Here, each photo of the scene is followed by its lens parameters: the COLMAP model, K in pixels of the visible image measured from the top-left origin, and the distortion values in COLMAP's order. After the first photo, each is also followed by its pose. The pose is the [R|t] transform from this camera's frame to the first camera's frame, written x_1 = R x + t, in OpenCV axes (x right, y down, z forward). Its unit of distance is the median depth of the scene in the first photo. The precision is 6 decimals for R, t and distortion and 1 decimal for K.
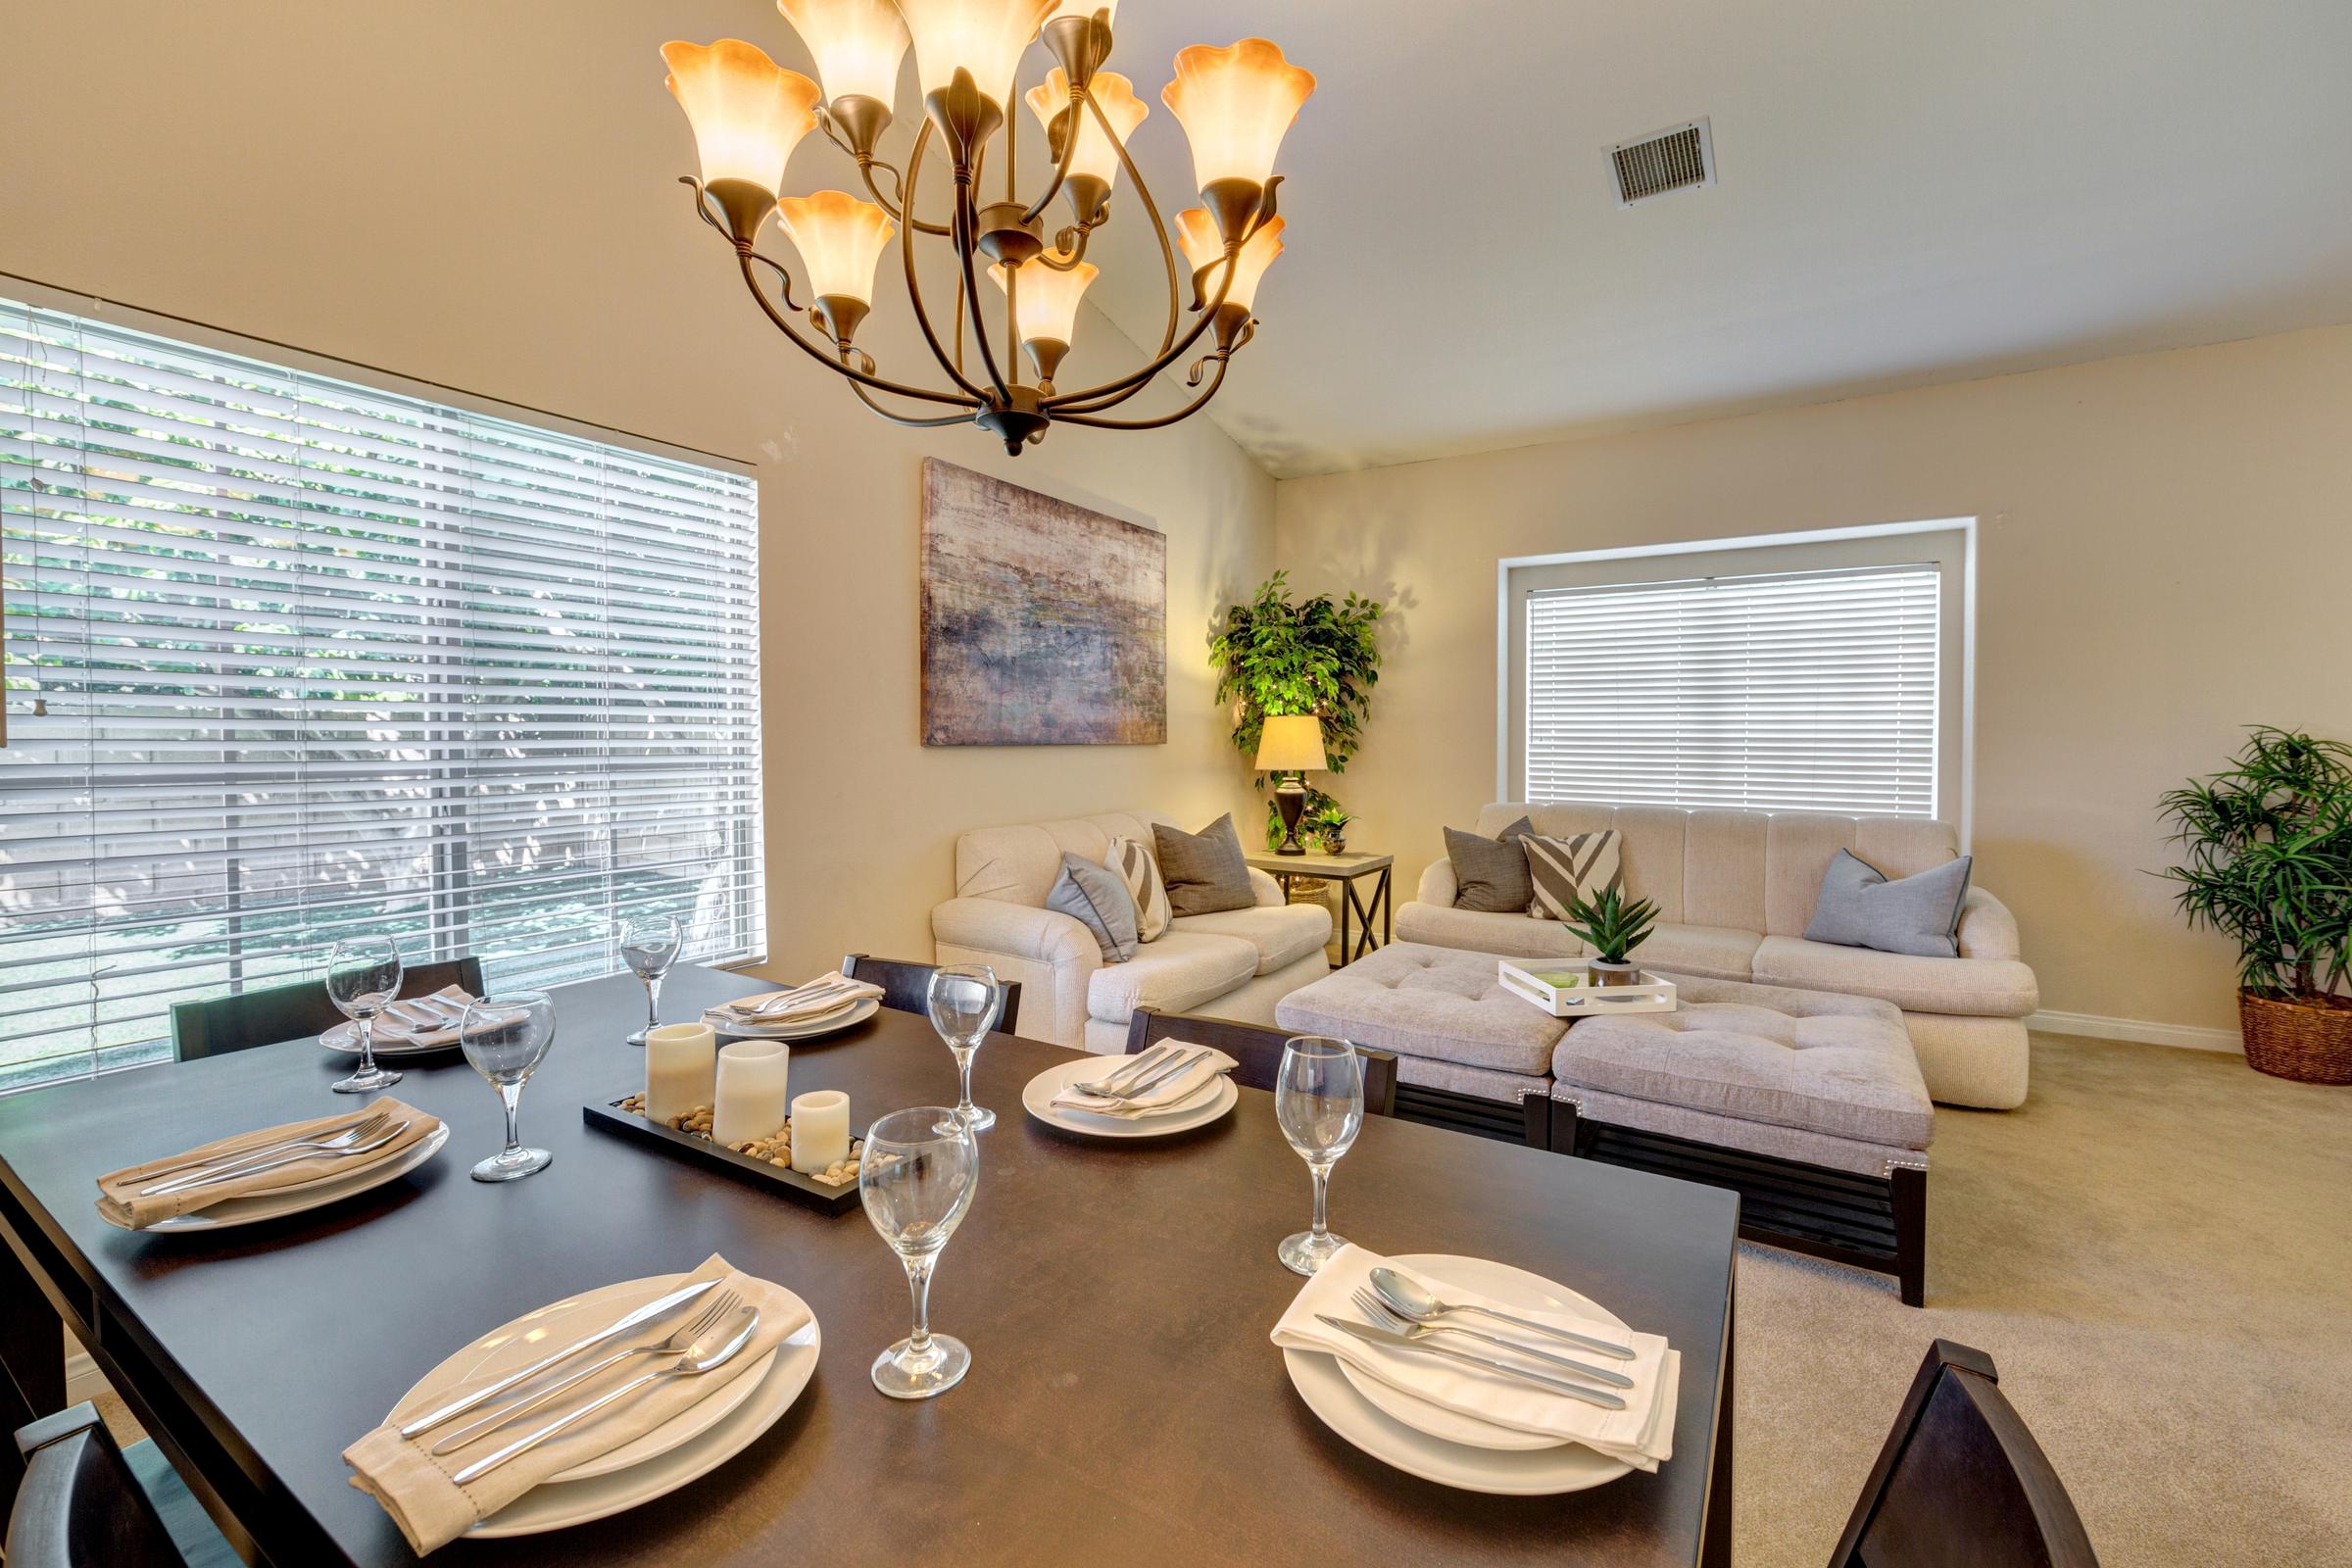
lens RADIAL K [[963.3, 0, 1181.7], [0, 963.3, 766.0], [0, 0, 1]] dist [0.003220, 0.000356]
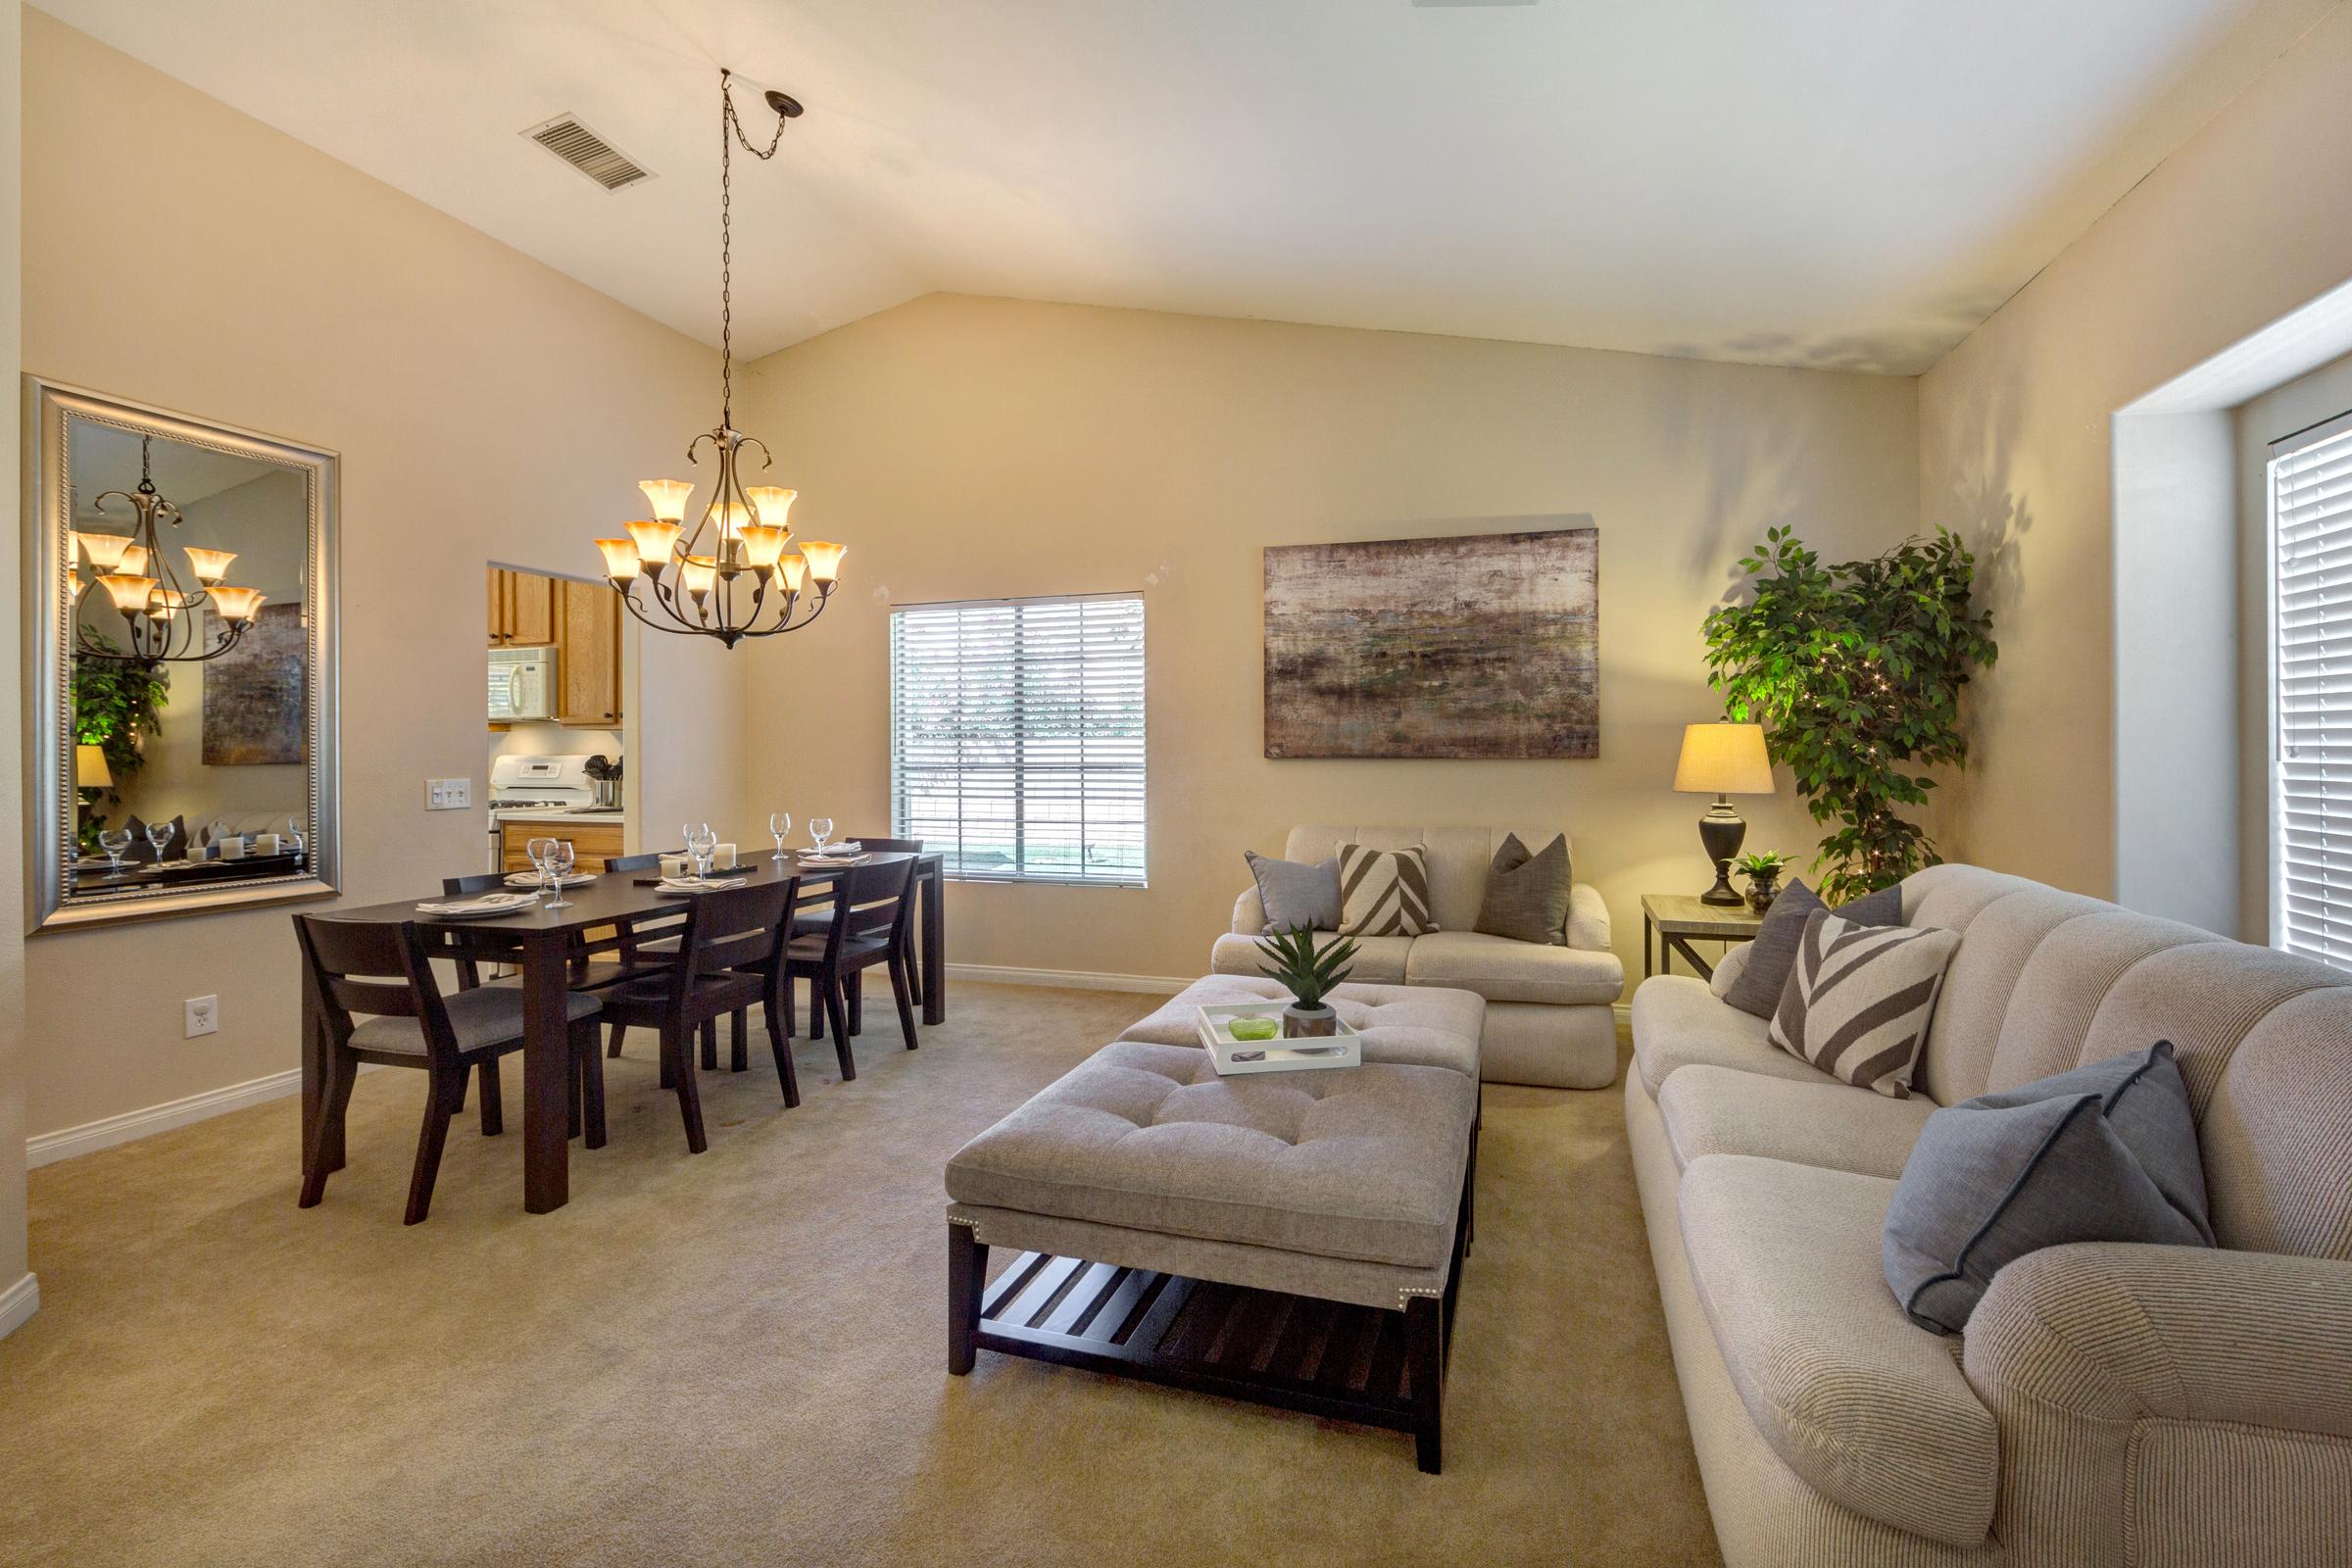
lens RADIAL K [[963.3, 0, 1255.3], [0, 963.3, 755.6], [0, 0, 1]] dist [0.003220, 0.000356]
pose [[0.286102, 0.003202, -0.958194, 0.921405], [-0.027674, 0.999605, -0.004923, -0.014887], [0.957799, 0.027926, 0.286078, 0.527918]]
